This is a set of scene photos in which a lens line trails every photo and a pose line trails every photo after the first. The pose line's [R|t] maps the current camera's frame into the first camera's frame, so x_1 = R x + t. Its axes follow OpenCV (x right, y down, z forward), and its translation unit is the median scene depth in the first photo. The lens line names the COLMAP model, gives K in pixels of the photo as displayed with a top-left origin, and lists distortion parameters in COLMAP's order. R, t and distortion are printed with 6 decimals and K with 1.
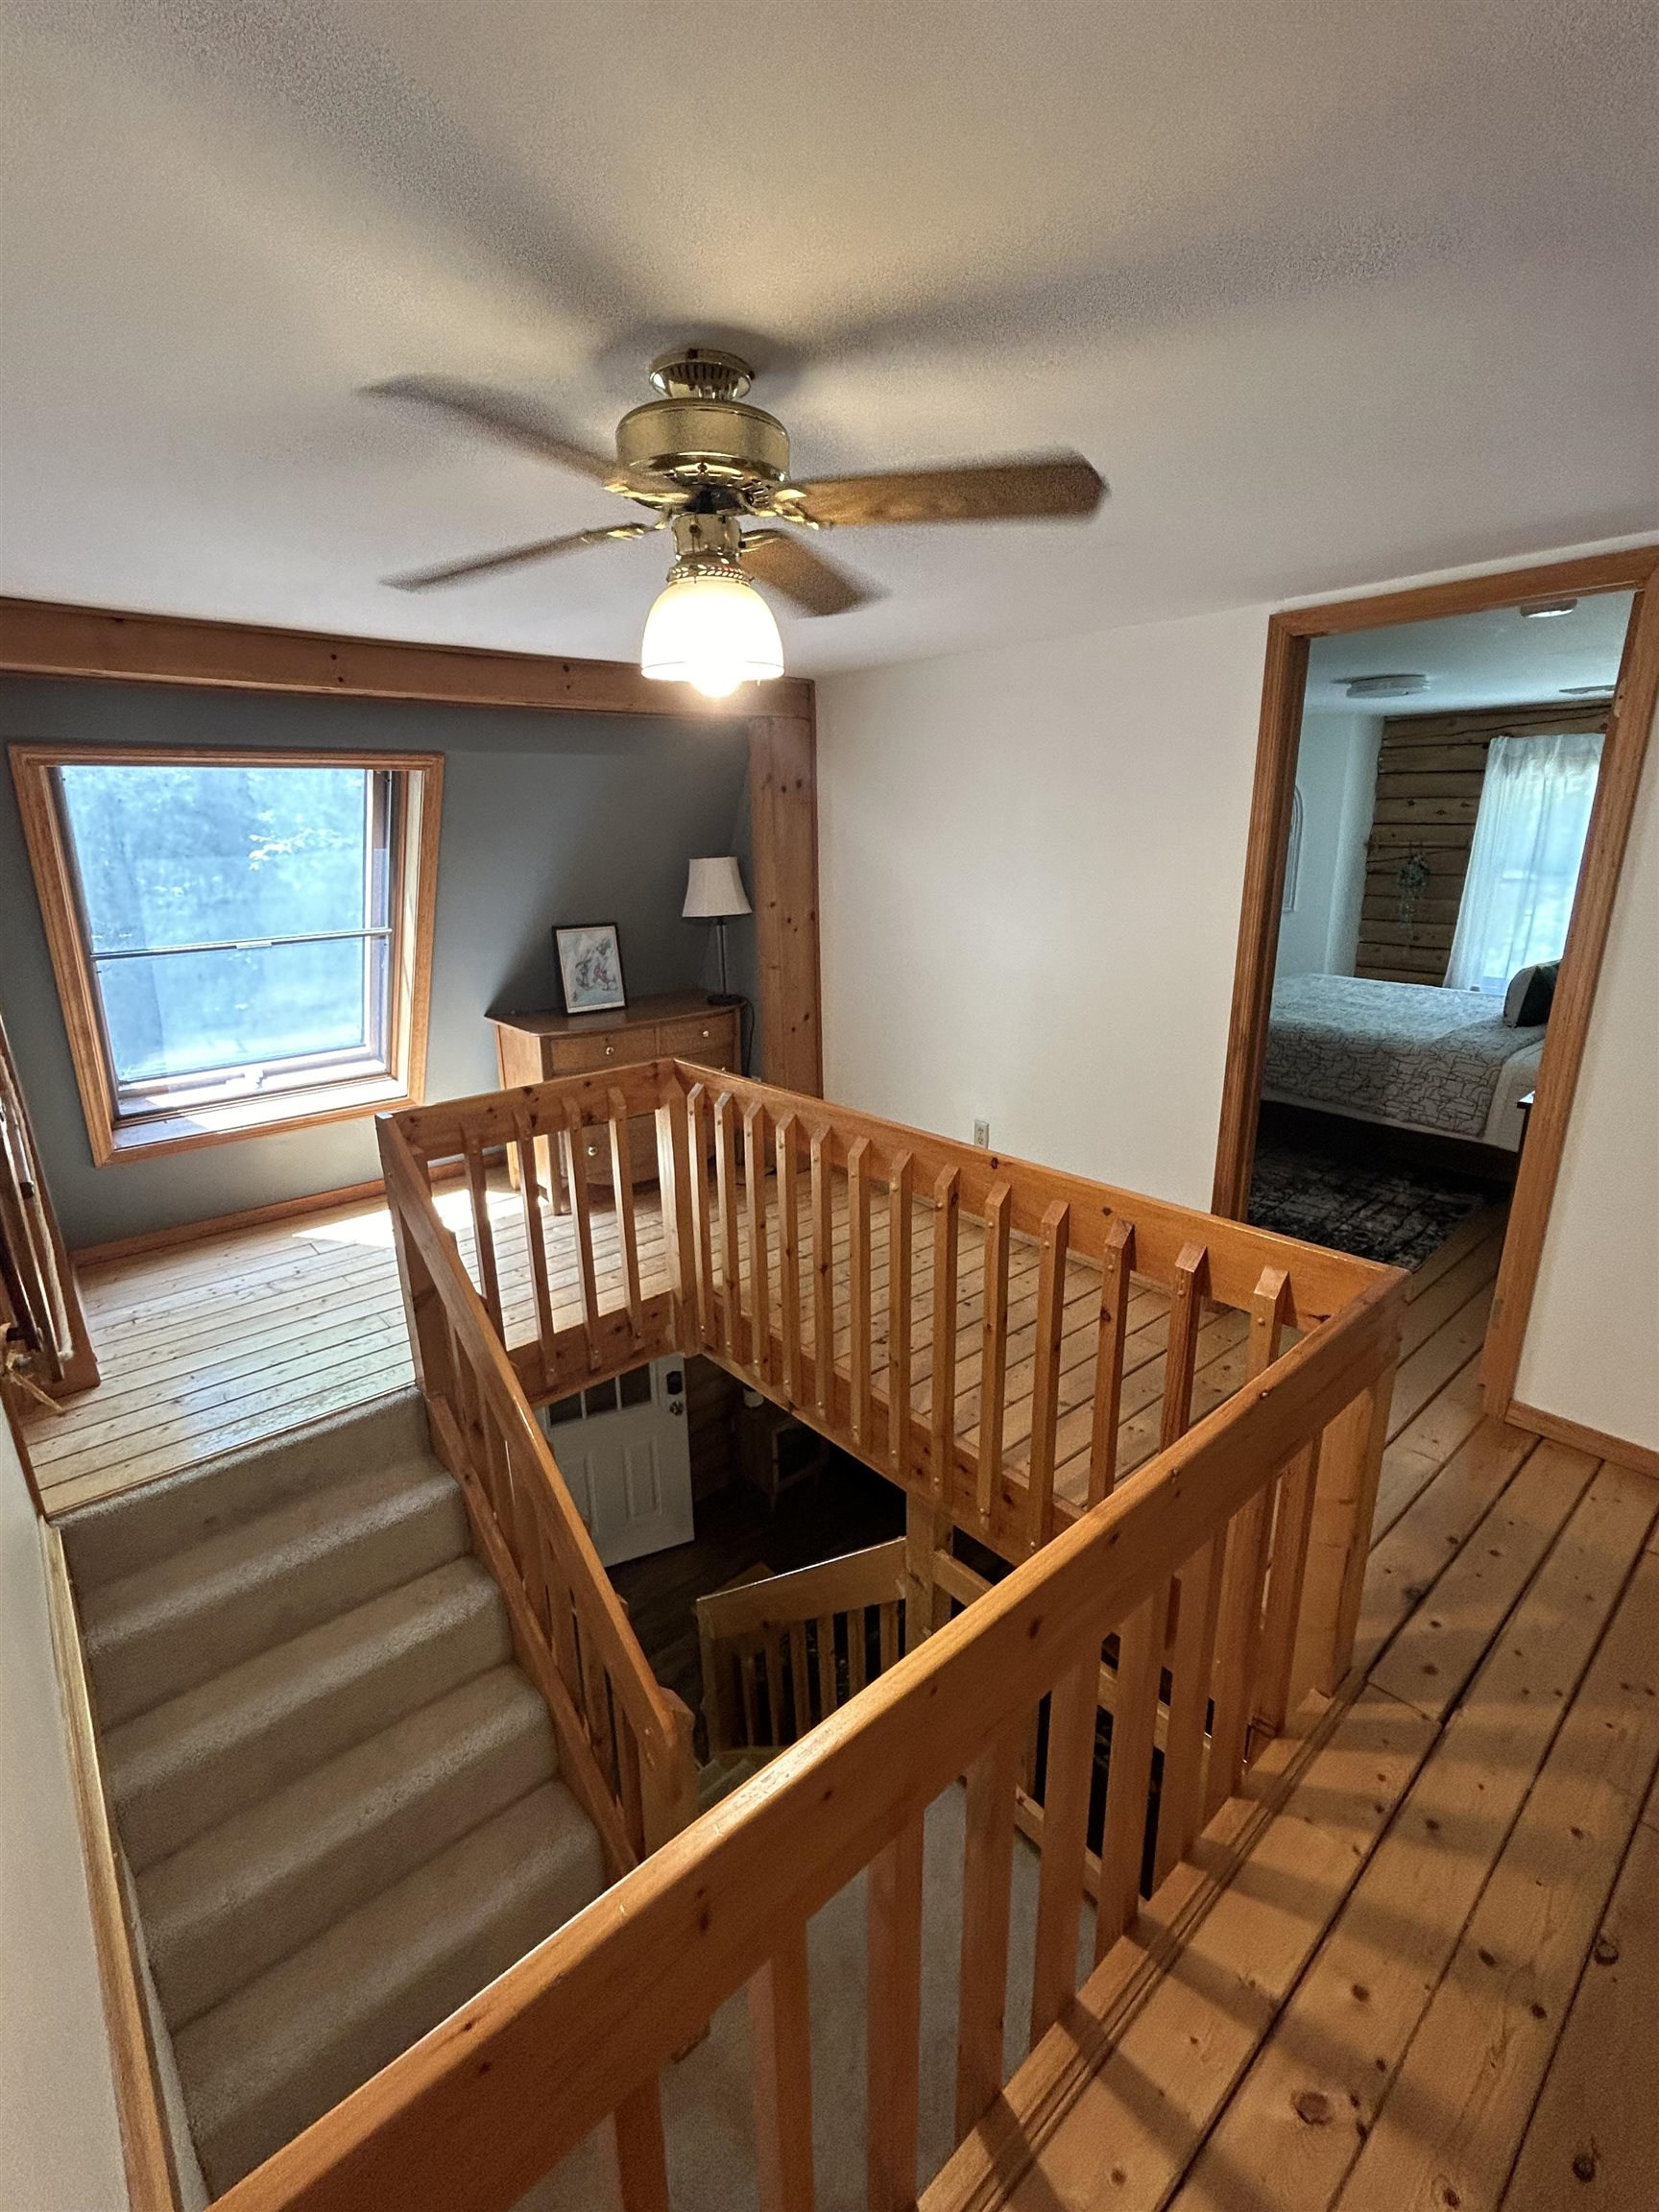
lens RADIAL K [[979.9, 0, 859.2], [0, 979.9, 1100.9], [0, 0, 1]] dist [0.012777, 0.000103]
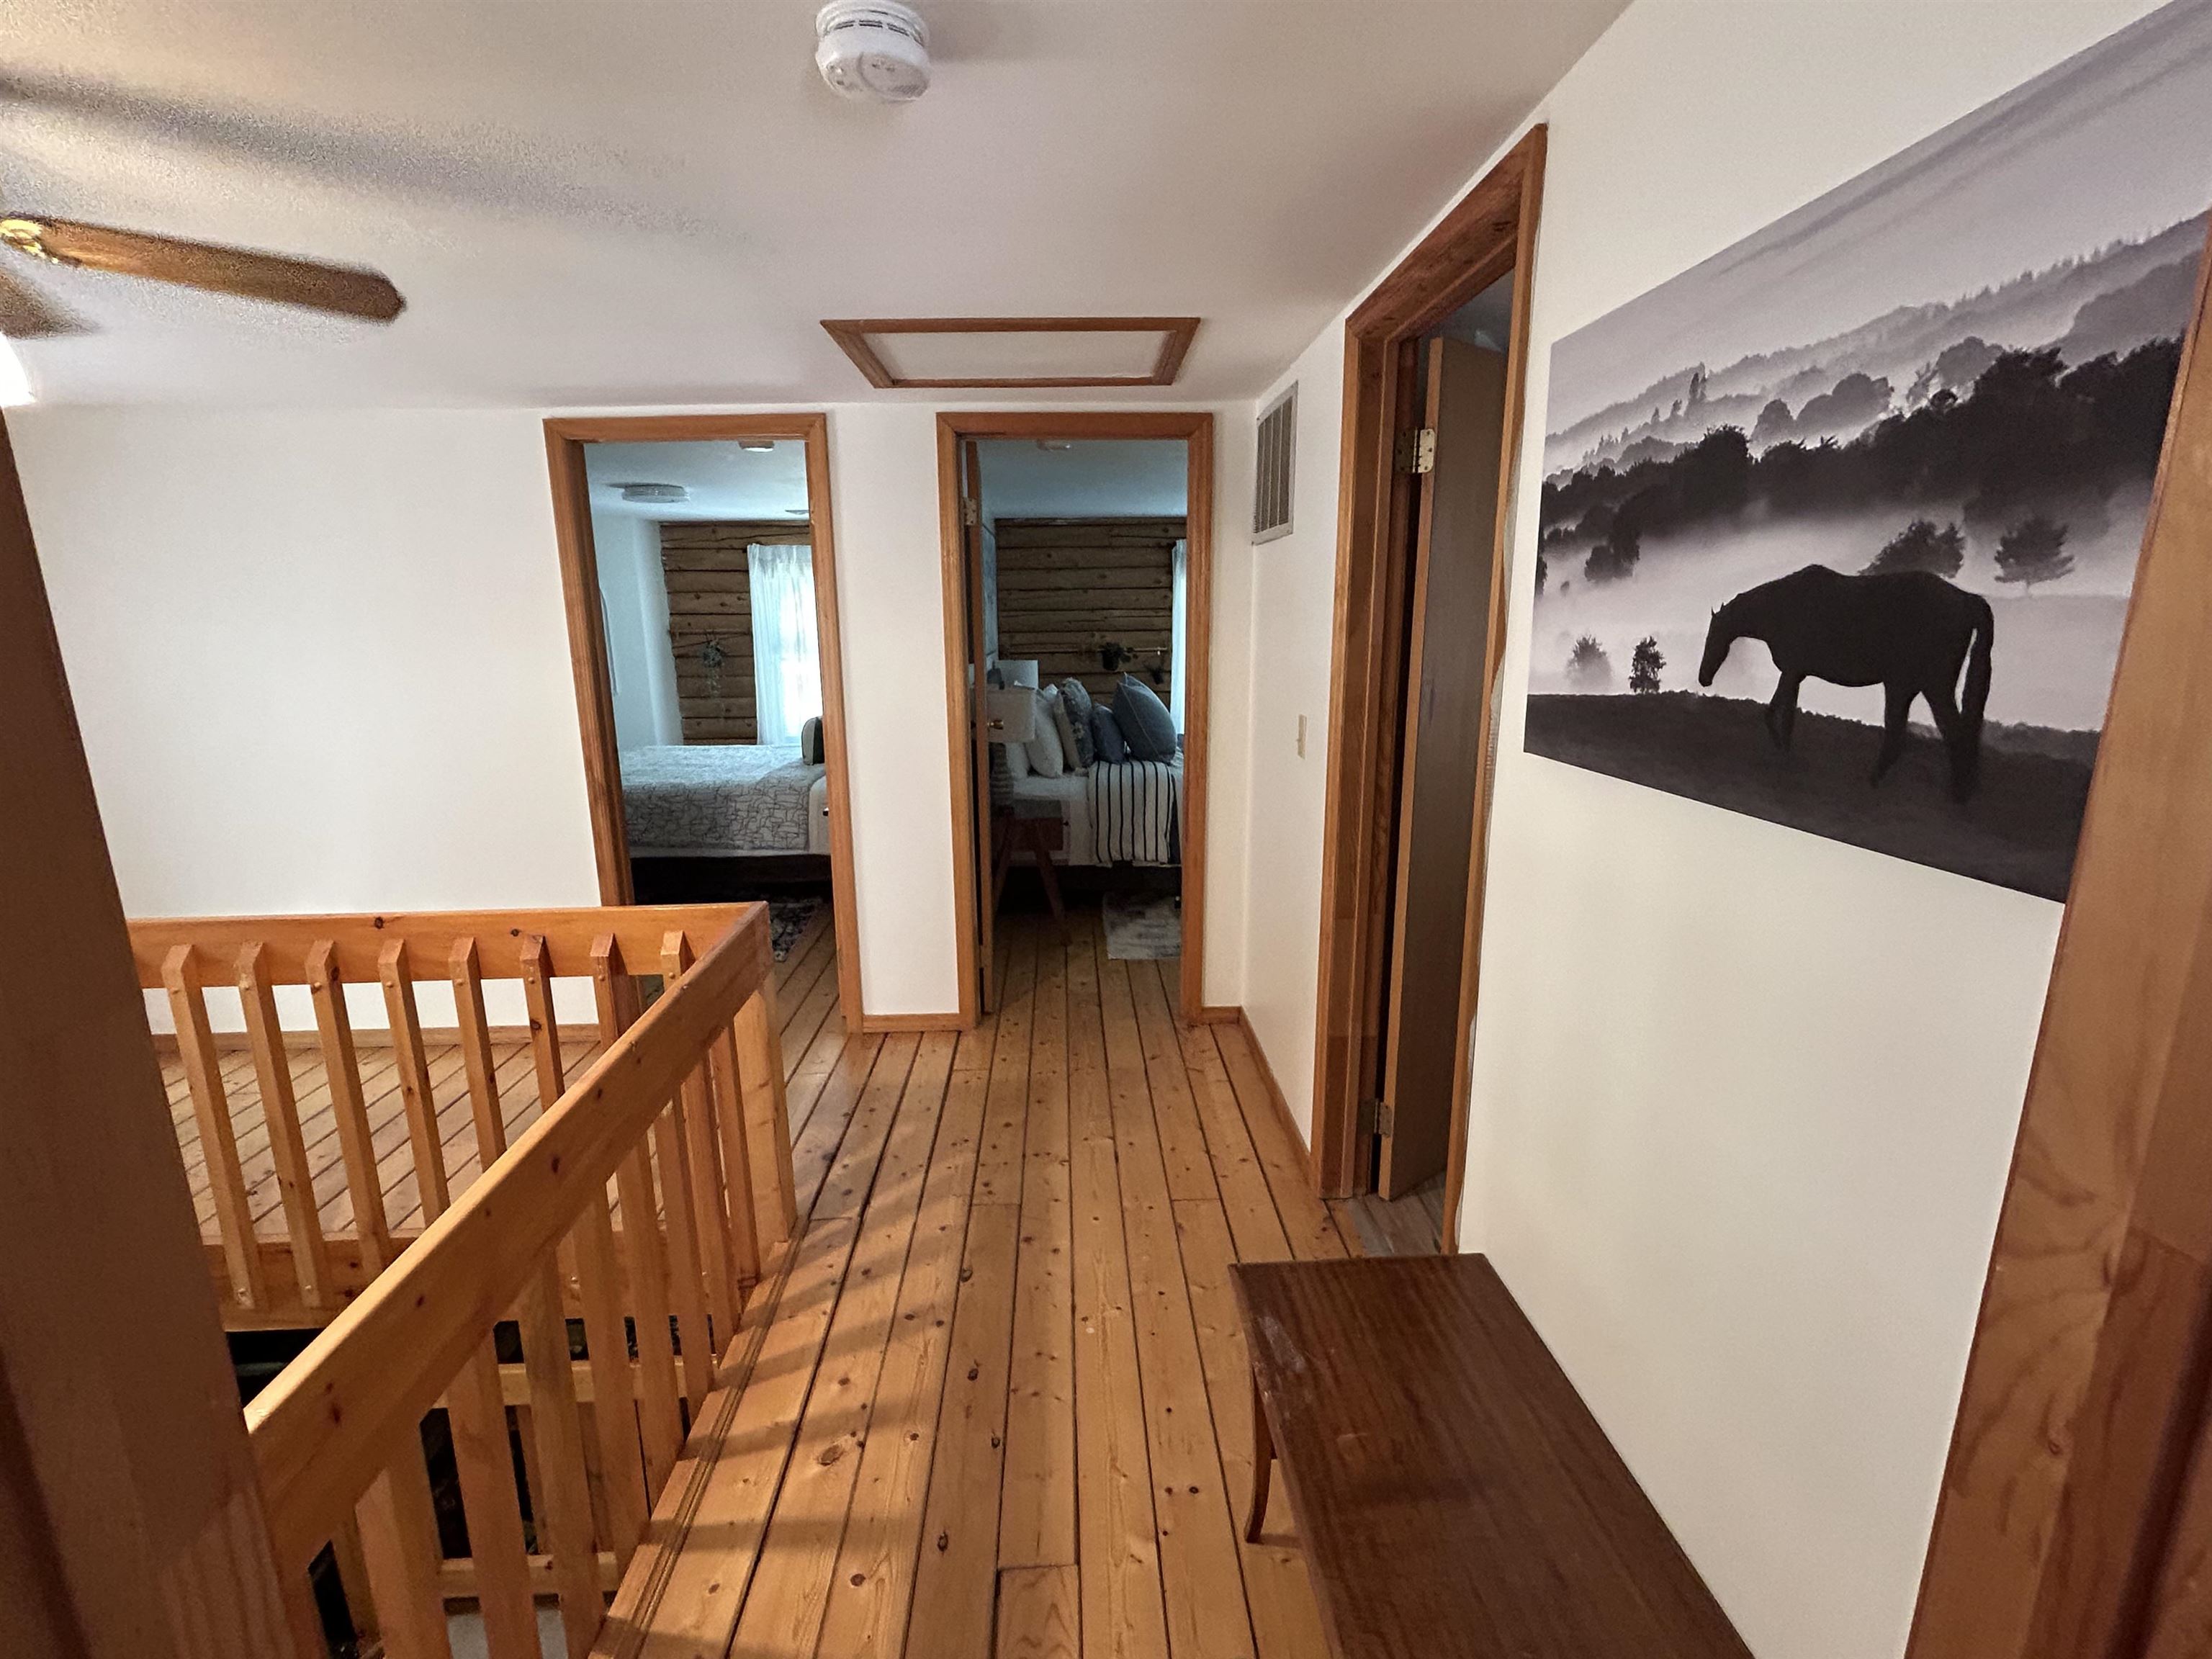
lens RADIAL K [[988.5, 0, 1106.0], [0, 988.5, 829.5], [0, 0, 1]] dist [-0.045292, 0.025531]
pose [[0.640247, -0.163725, 0.750518, -0.113144], [0.216715, 0.975833, 0.028004, 0.103831], [-0.736966, 0.144719, 0.660256, -0.202988]]
